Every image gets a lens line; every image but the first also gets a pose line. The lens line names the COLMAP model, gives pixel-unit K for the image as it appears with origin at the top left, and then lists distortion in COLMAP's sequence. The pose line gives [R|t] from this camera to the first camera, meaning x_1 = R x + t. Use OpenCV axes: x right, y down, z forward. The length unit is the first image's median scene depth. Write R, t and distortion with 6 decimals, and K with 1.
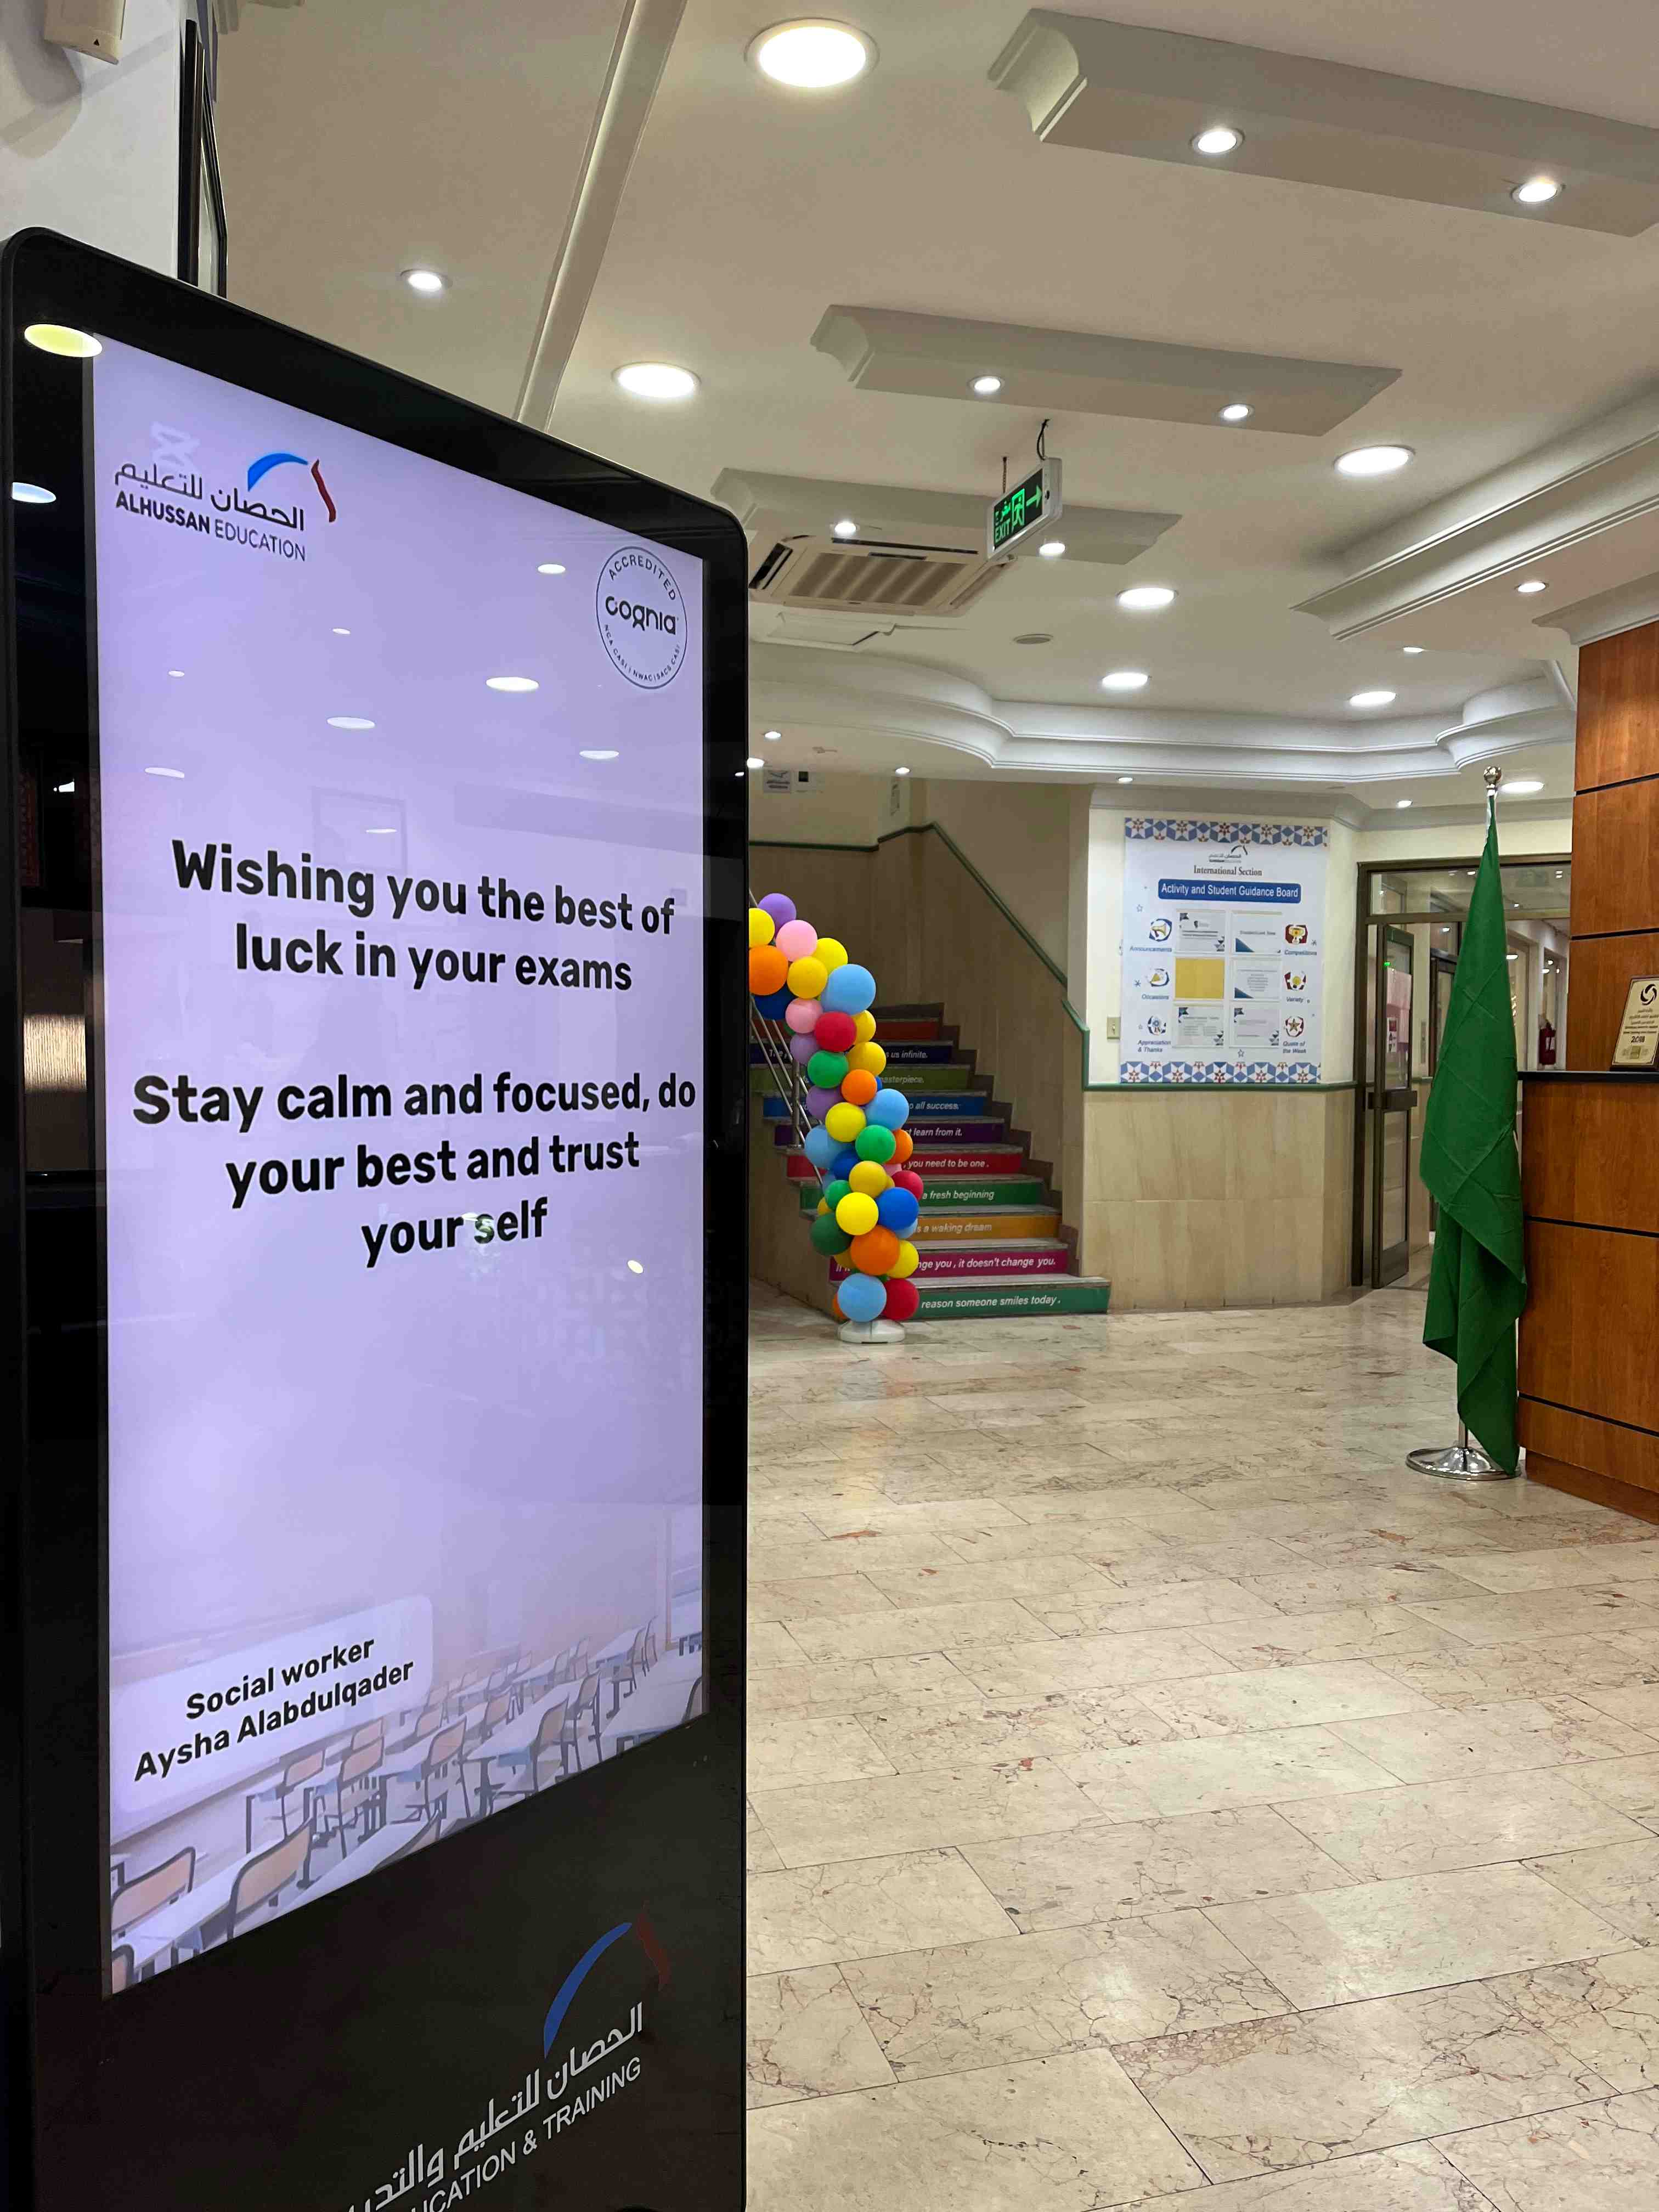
lens RADIAL K [[1680.2, 0, 829.7], [0, 1680.2, 1111.2], [0, 0, 1]] dist [0.061173, -0.070074]
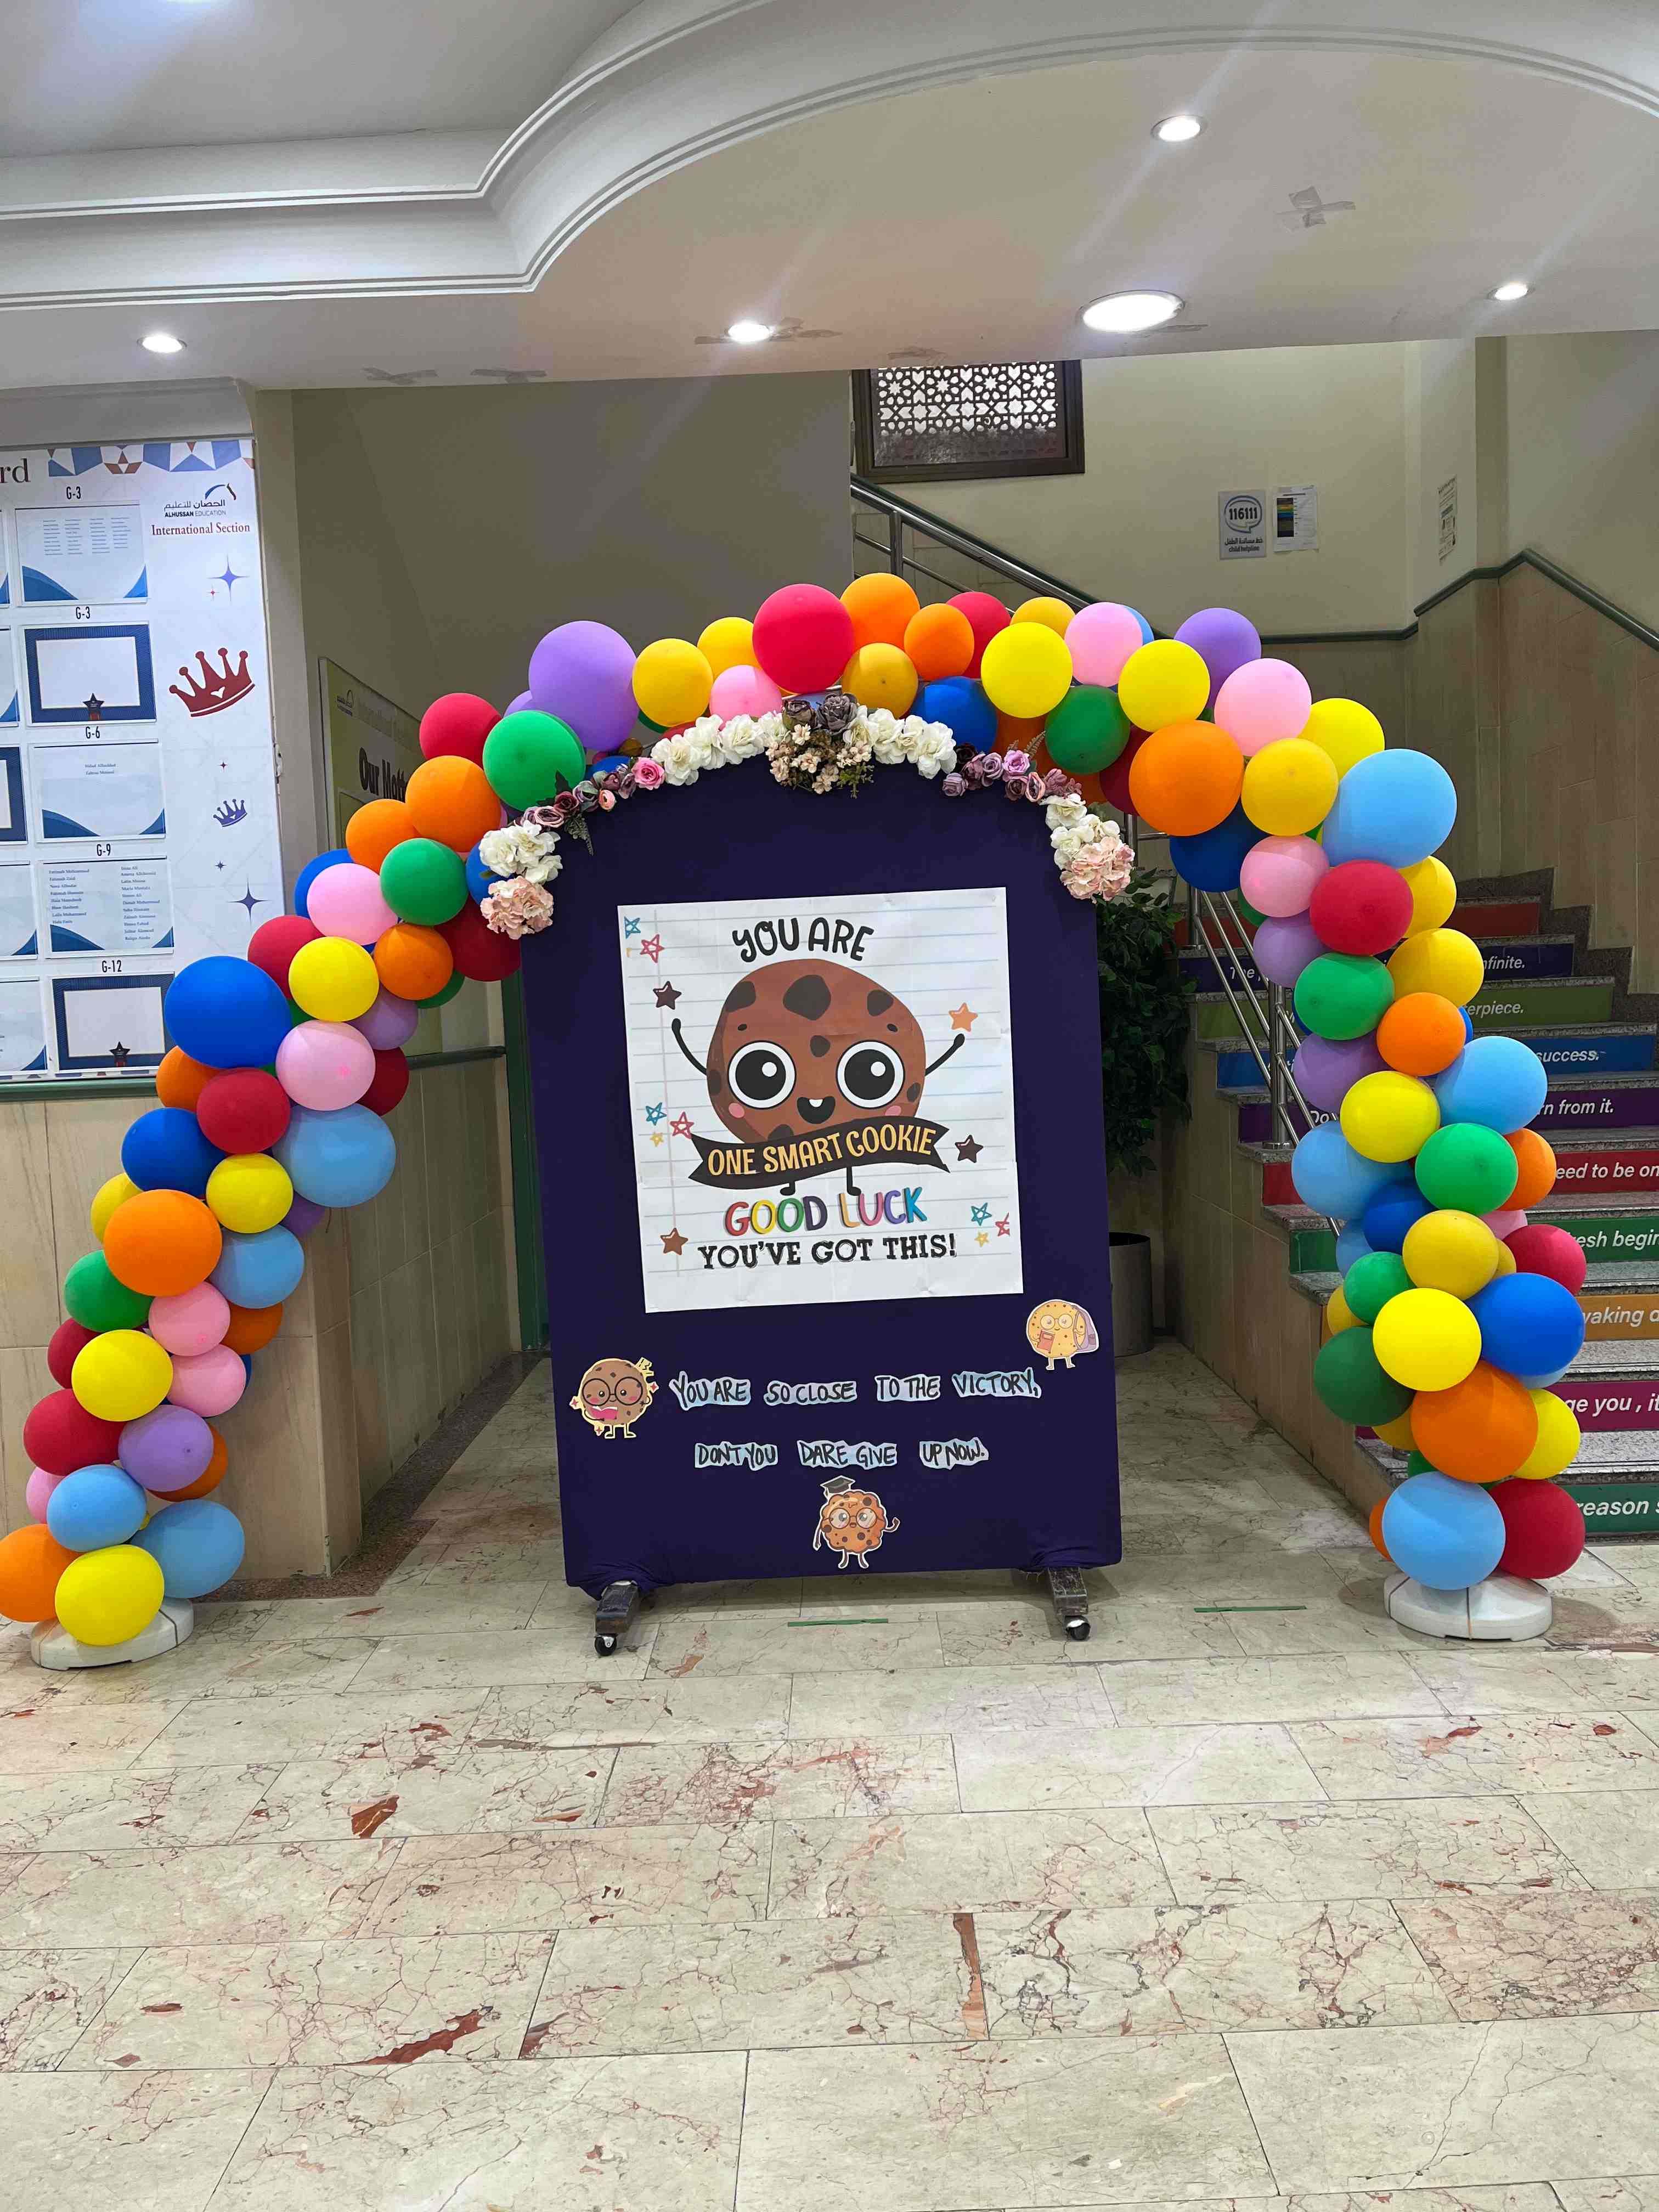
lens RADIAL K [[1680.2, 0, 823.0], [0, 1680.2, 1099.1], [0, 0, 1]] dist [0.061173, -0.070074]
pose [[0.956551, -0.024046, -0.290573, -0.003462], [0.032930, 0.999127, 0.025721, -0.013947], [0.289701, -0.034172, 0.956507, 0.528503]]
